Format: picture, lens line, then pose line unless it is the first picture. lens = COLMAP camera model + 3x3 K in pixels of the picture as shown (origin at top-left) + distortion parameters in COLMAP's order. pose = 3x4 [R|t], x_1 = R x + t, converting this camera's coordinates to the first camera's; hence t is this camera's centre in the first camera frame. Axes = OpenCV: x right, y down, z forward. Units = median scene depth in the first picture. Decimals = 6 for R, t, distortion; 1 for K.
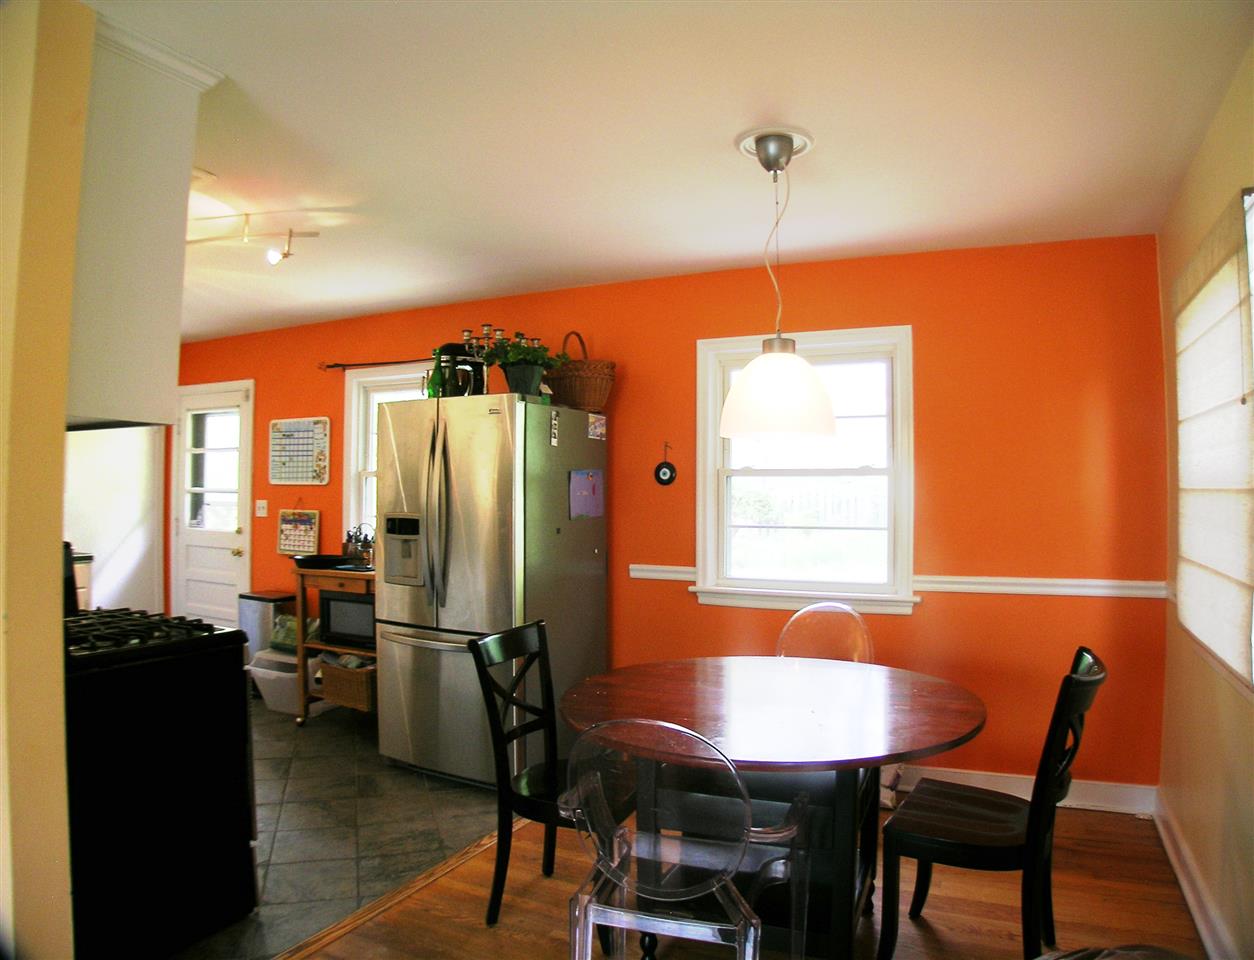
lens RADIAL K [[906.2, 0, 627.0], [0, 906.2, 480.0], [0, 0, 1]] dist [-0.005245, -0.000737]
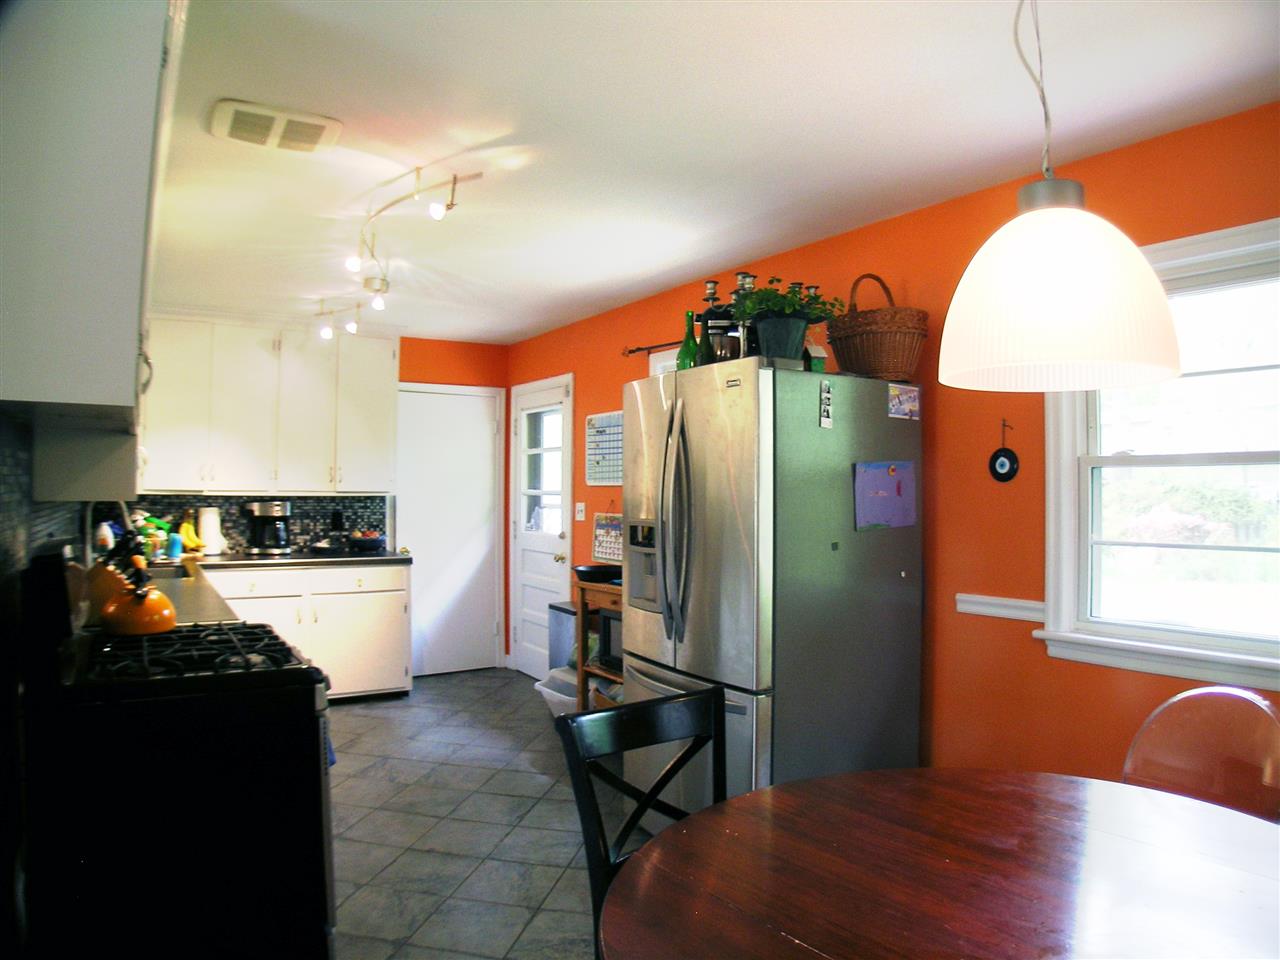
lens RADIAL K [[921.8, 0, 640.0], [0, 921.8, 480.0], [0, 0, 1]] dist [-0.132718, 0.004761]
pose [[0.885748, -0.011017, -0.464035, 0.104402], [0.010864, 0.999936, -0.003002, 0.003056], [0.464039, -0.002383, 0.885812, 0.235230]]
